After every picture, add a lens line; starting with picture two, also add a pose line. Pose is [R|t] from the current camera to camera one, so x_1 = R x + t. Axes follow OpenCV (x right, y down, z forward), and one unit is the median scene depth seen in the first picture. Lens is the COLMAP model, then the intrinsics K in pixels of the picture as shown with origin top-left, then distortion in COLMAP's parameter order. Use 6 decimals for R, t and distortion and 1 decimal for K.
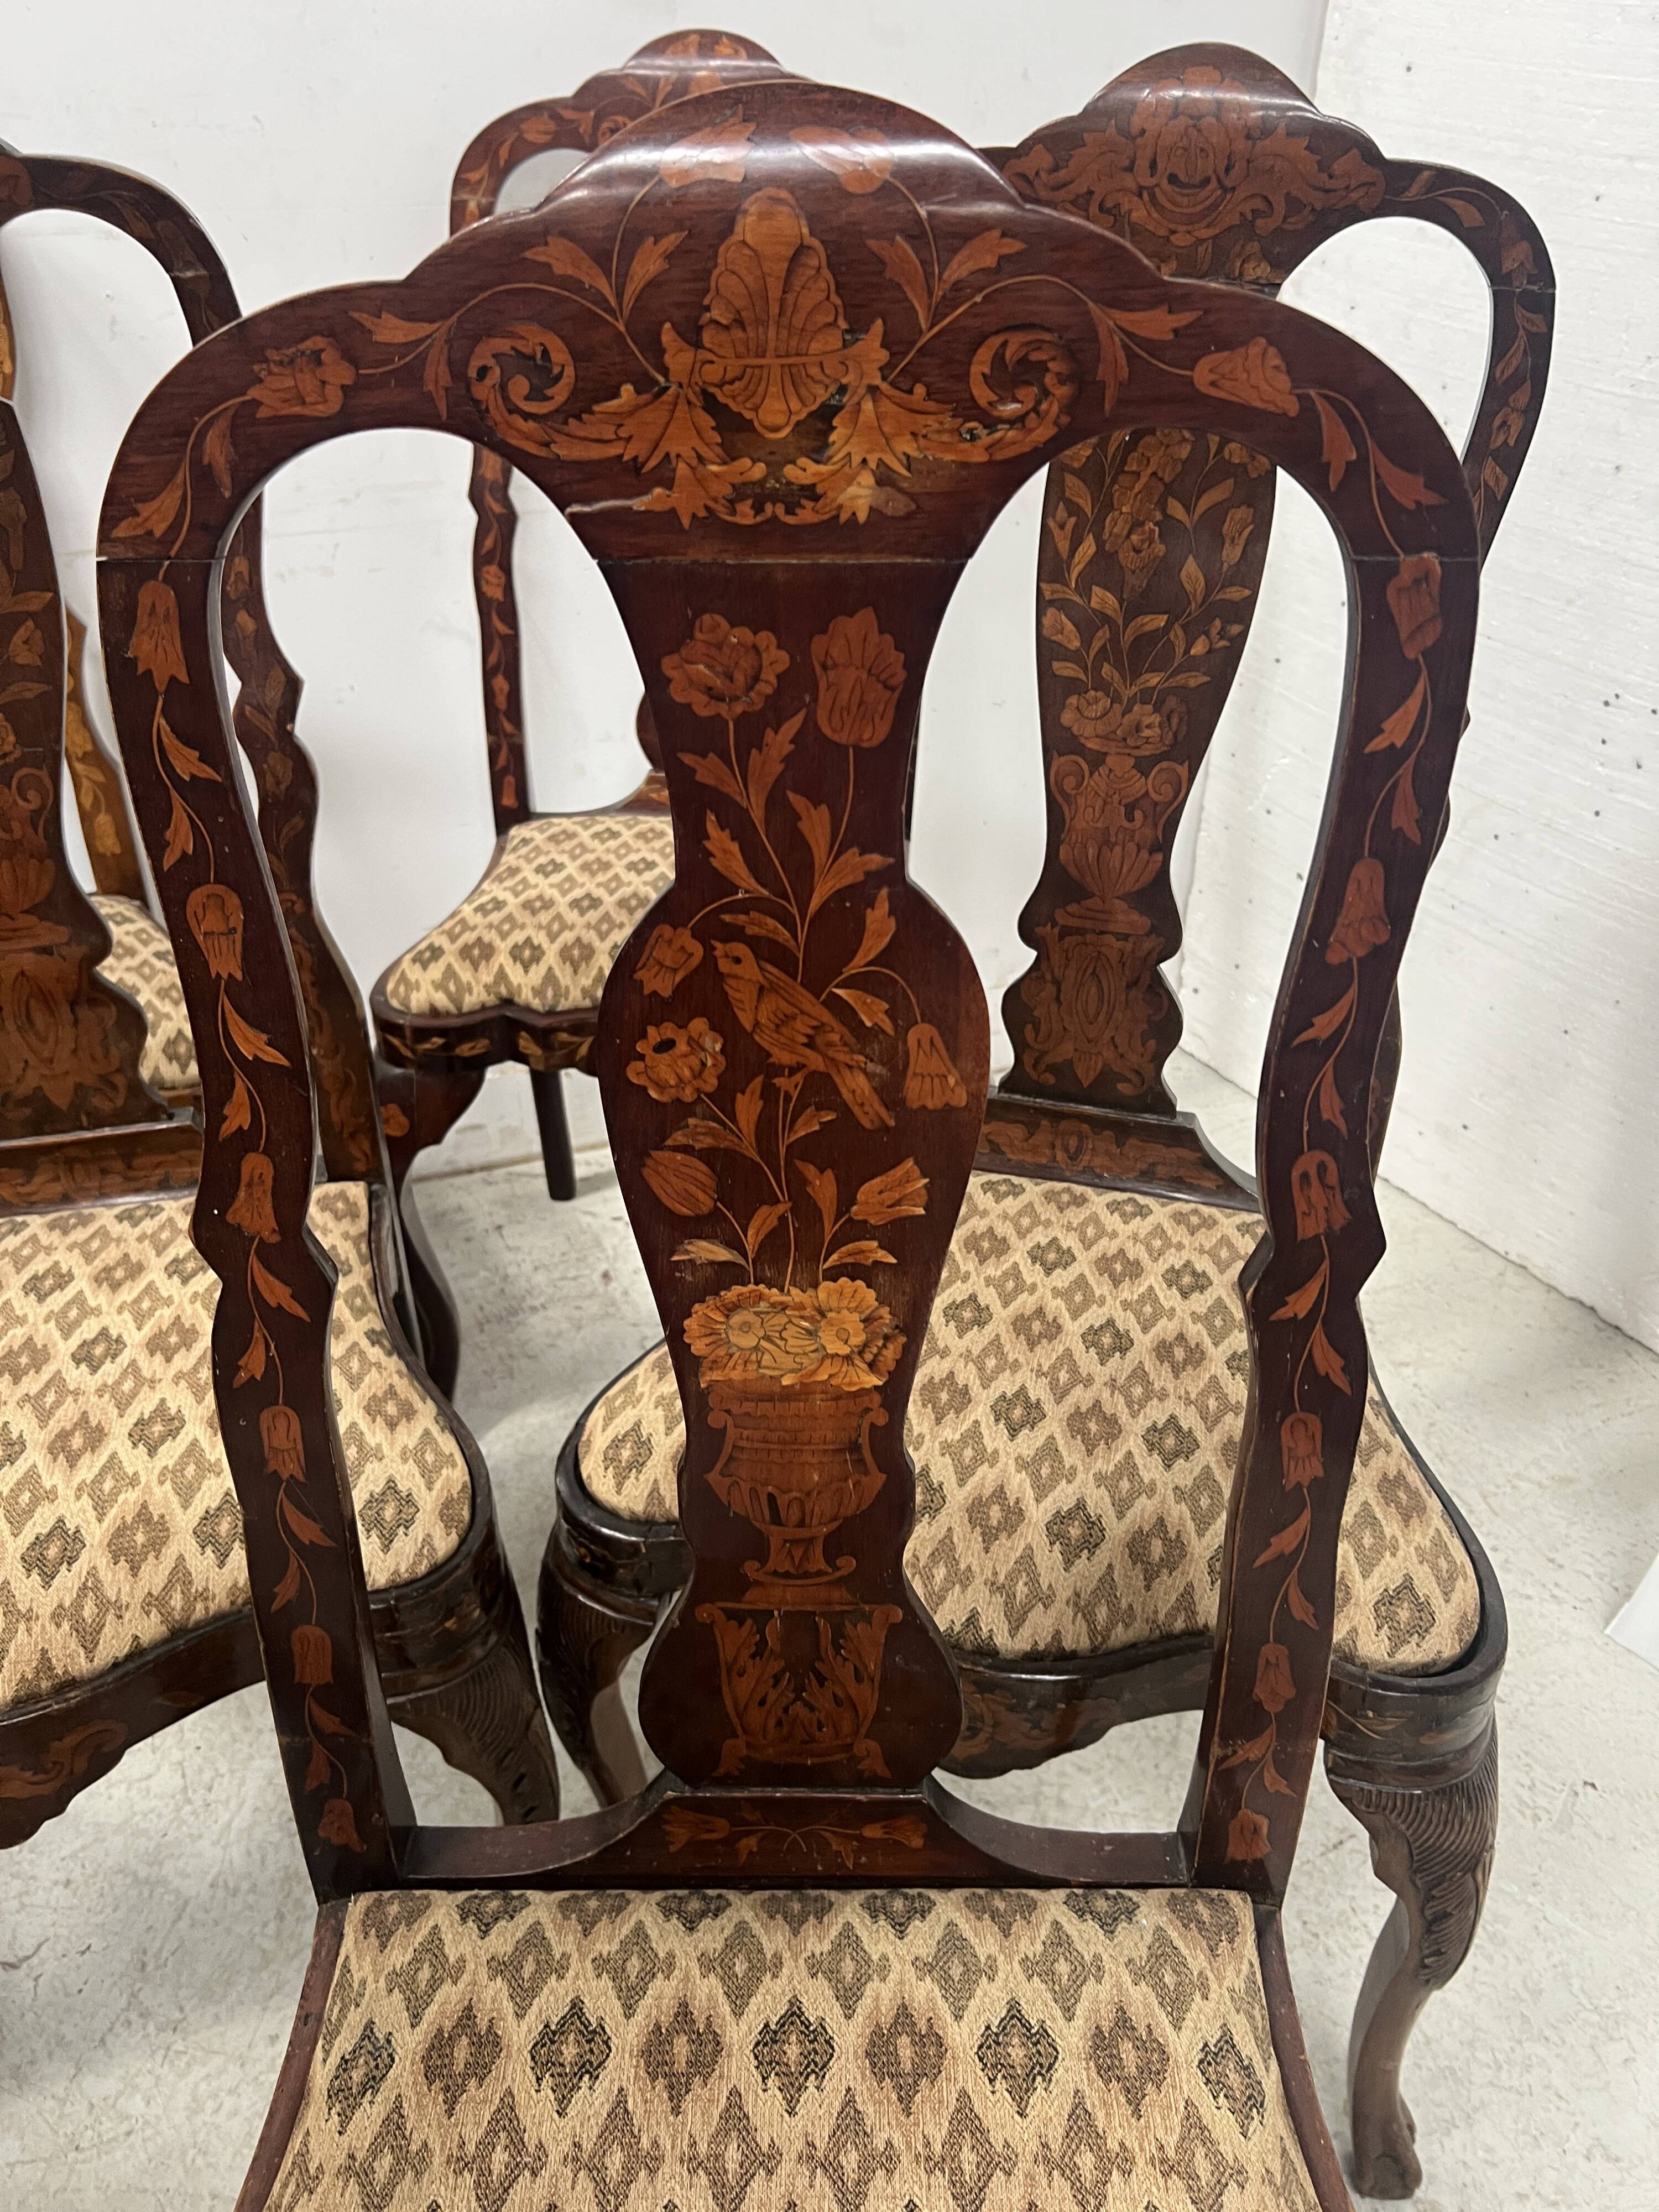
lens RADIAL K [[1683.0, 0, 813.1], [0, 1683.0, 1097.7], [0, 0, 1]] dist [0.049432, -0.058863]
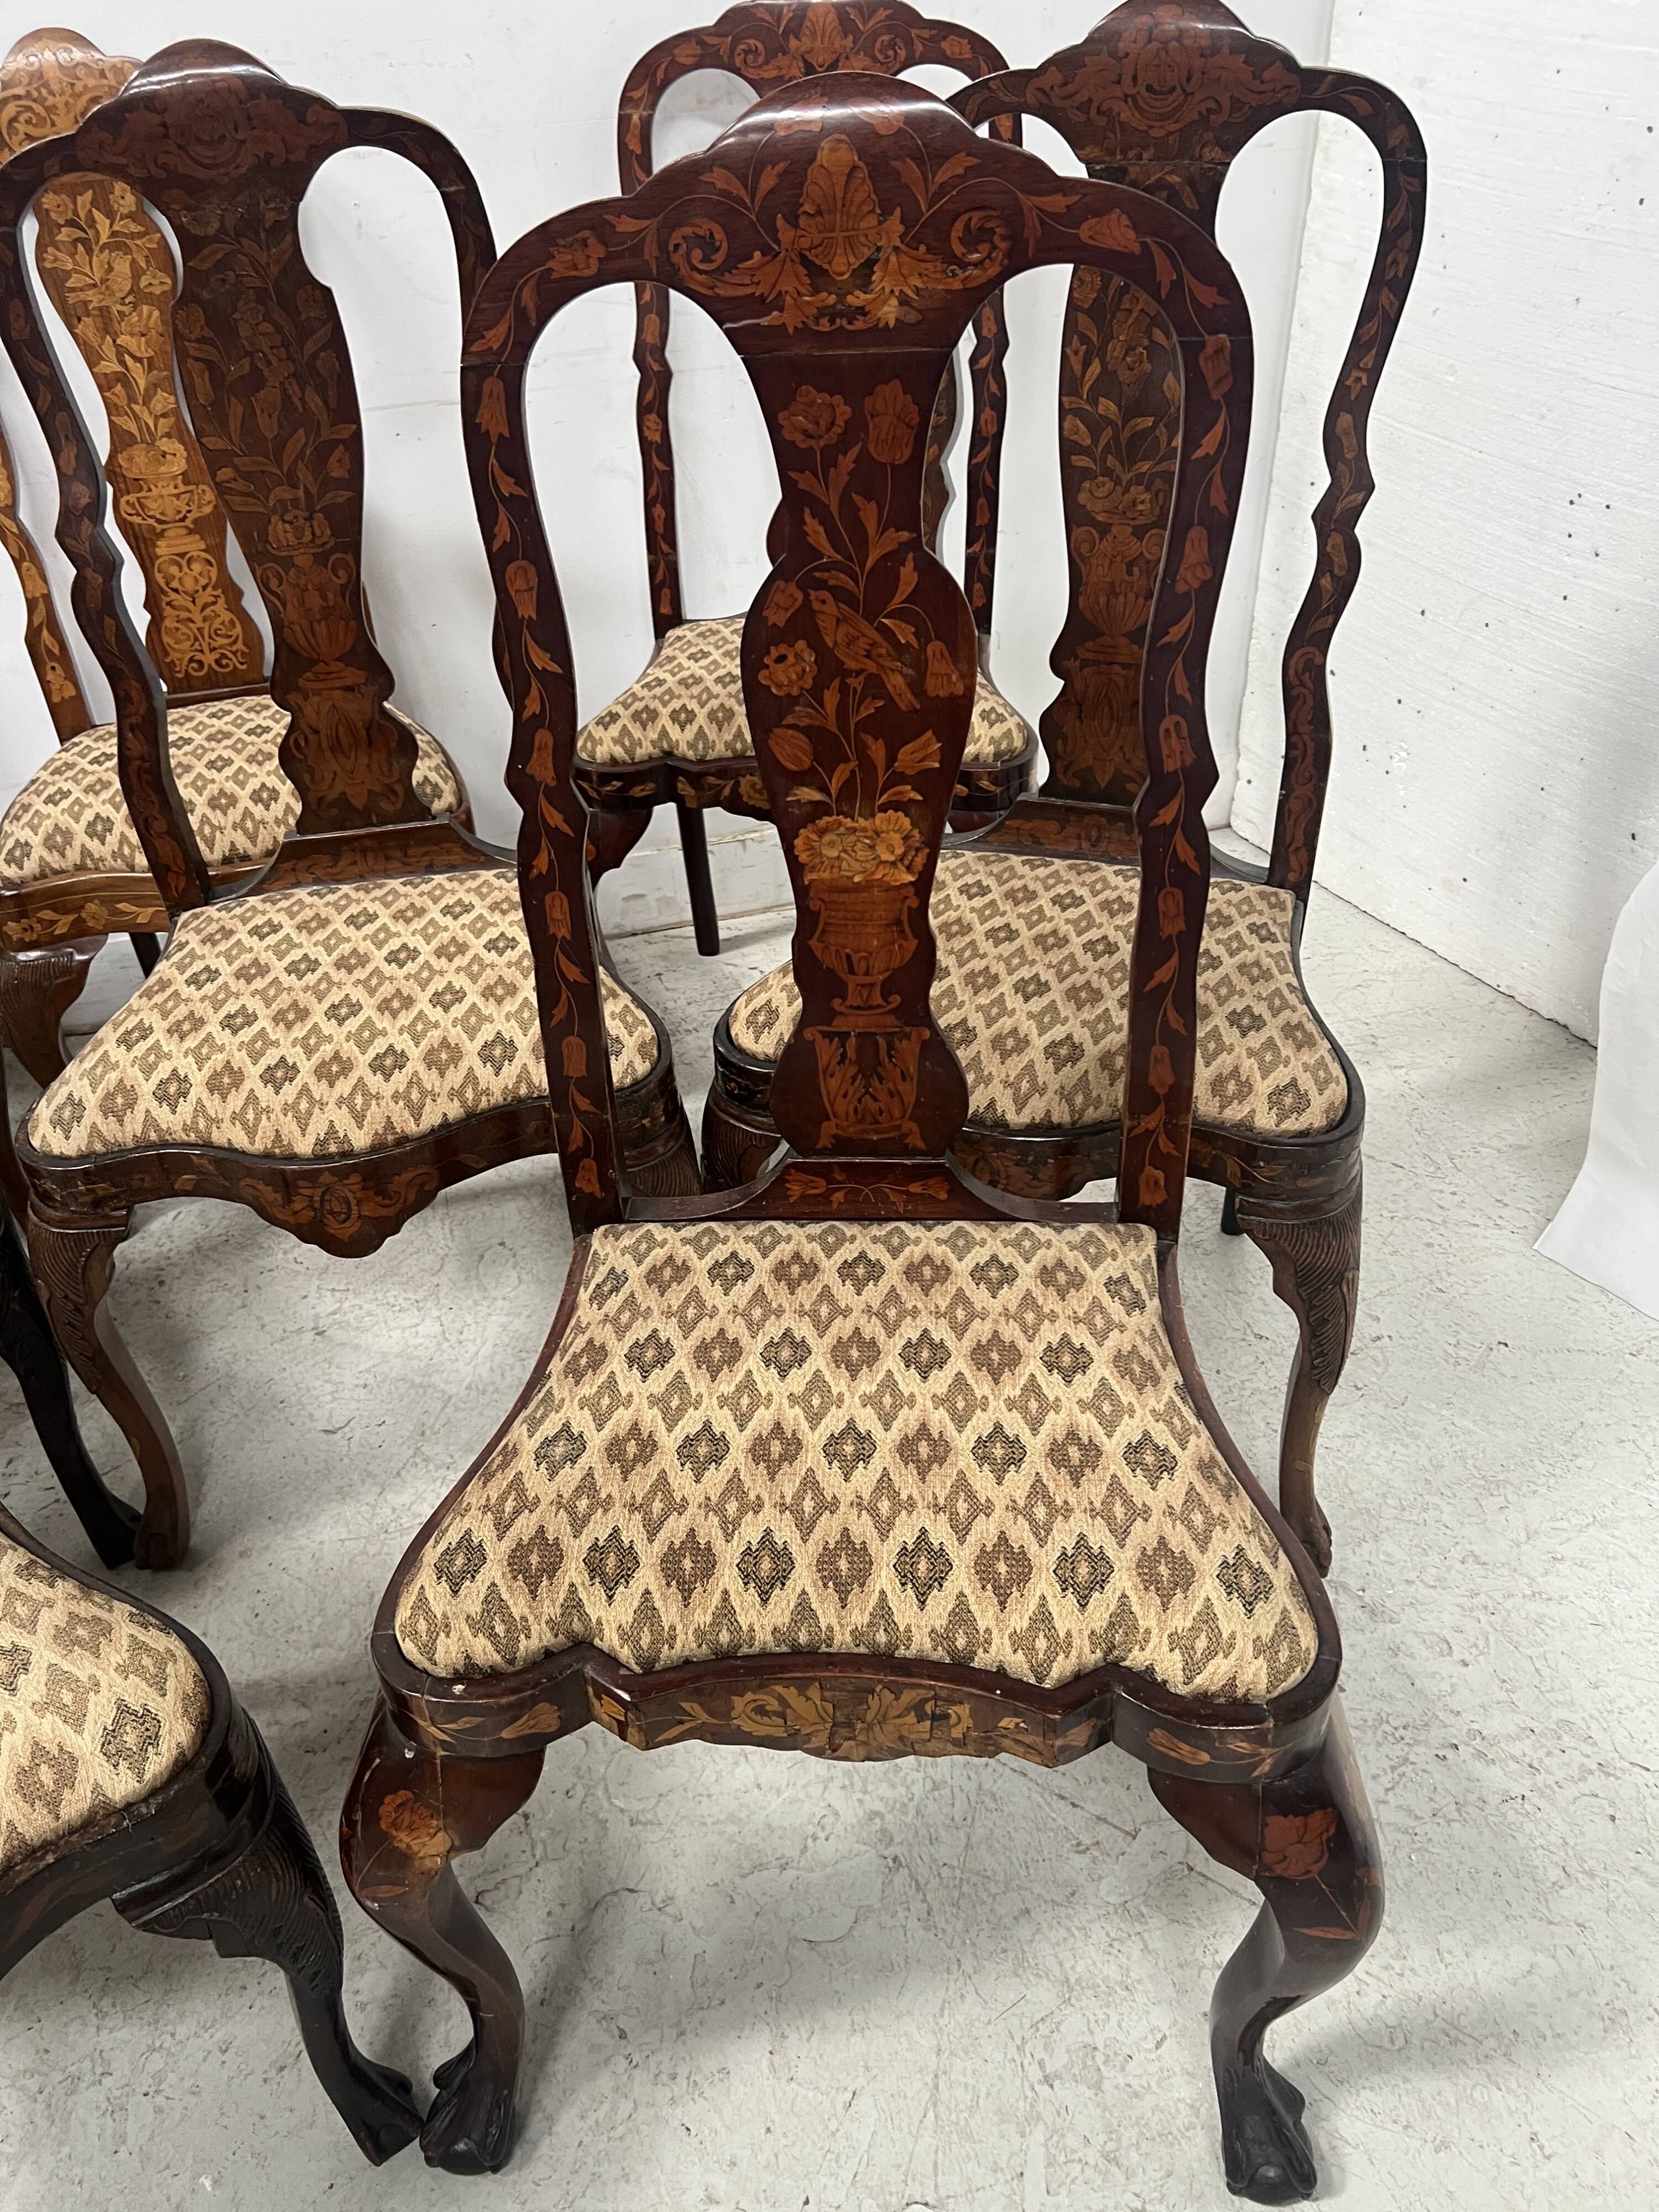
lens RADIAL K [[1683.0, 0, 813.1], [0, 1683.0, 1104.2], [0, 0, 1]] dist [0.049432, -0.058863]
pose [[0.996798, 0.001296, -0.079951, 0.074155], [0.003617, 0.998115, 0.061266, 0.291411], [0.079880, -0.061359, 0.994914, -0.658458]]
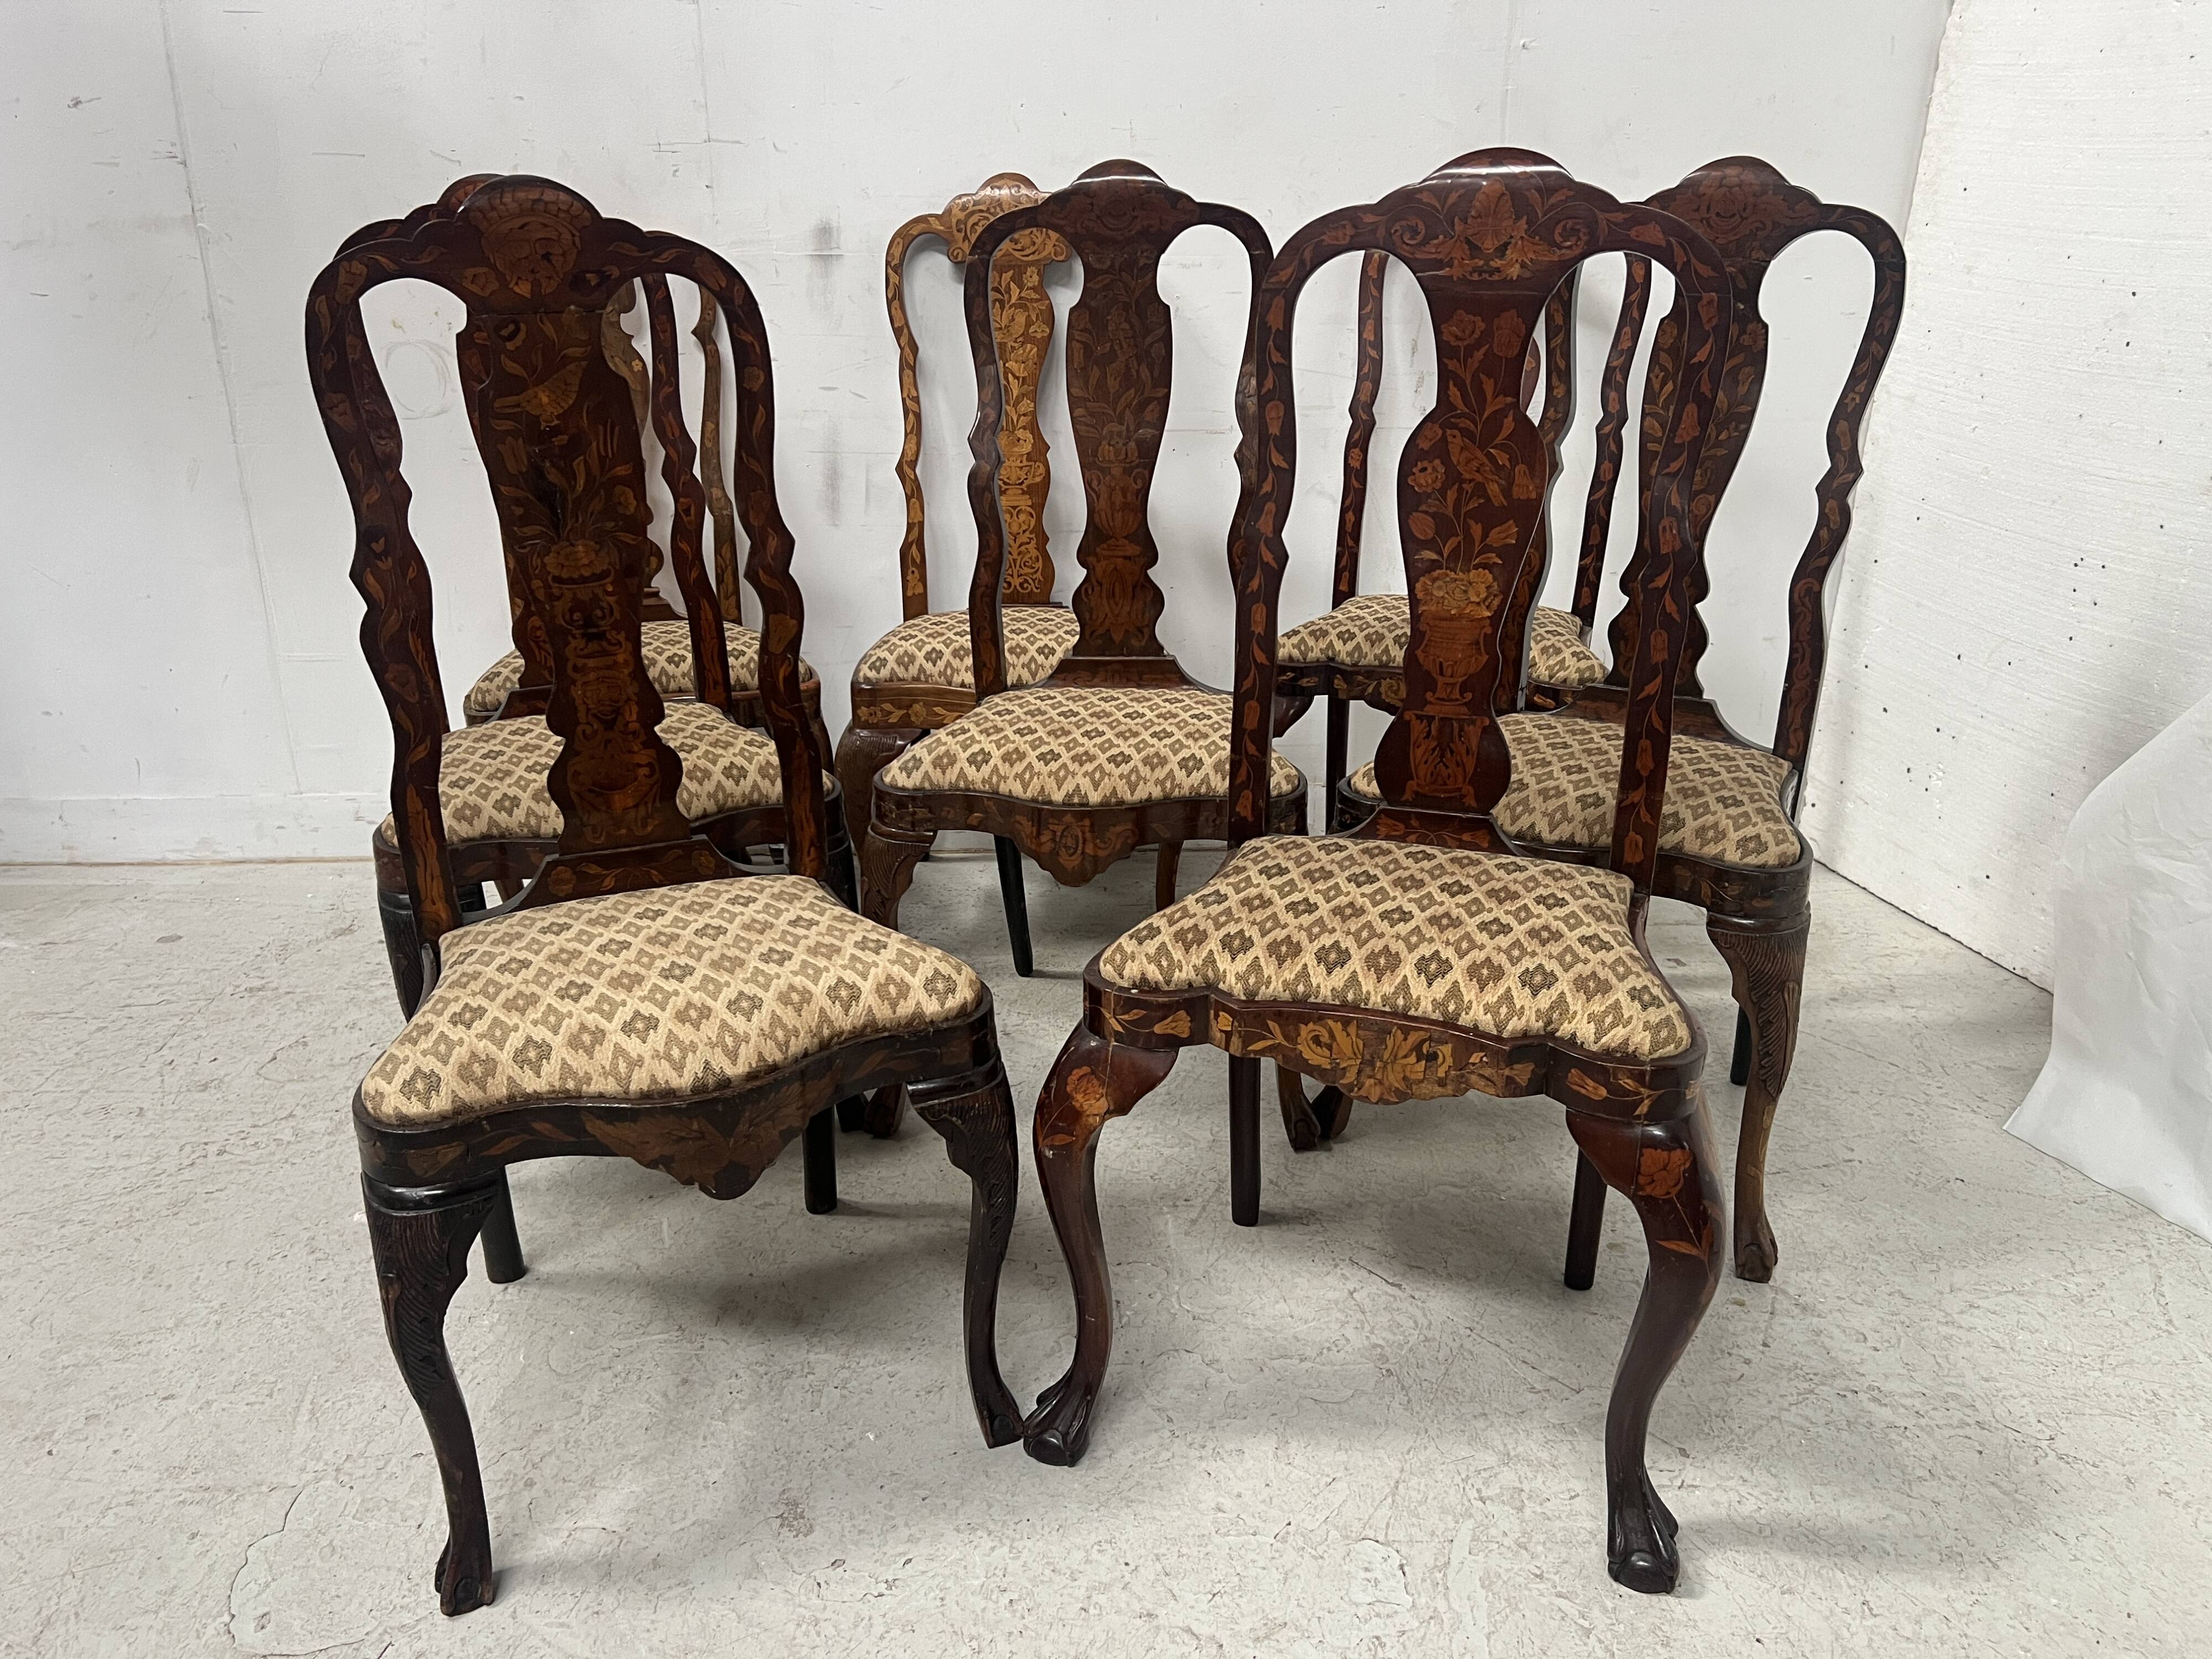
lens RADIAL K [[1683.0, 0, 1097.9], [0, 1683.0, 848.7], [0, 0, 1]] dist [0.049432, -0.058863]
pose [[0.951398, 0.111764, -0.286969, 0.250905], [-0.168318, 0.969043, -0.180622, 1.086609], [0.257898, 0.220145, 0.940757, -1.496219]]
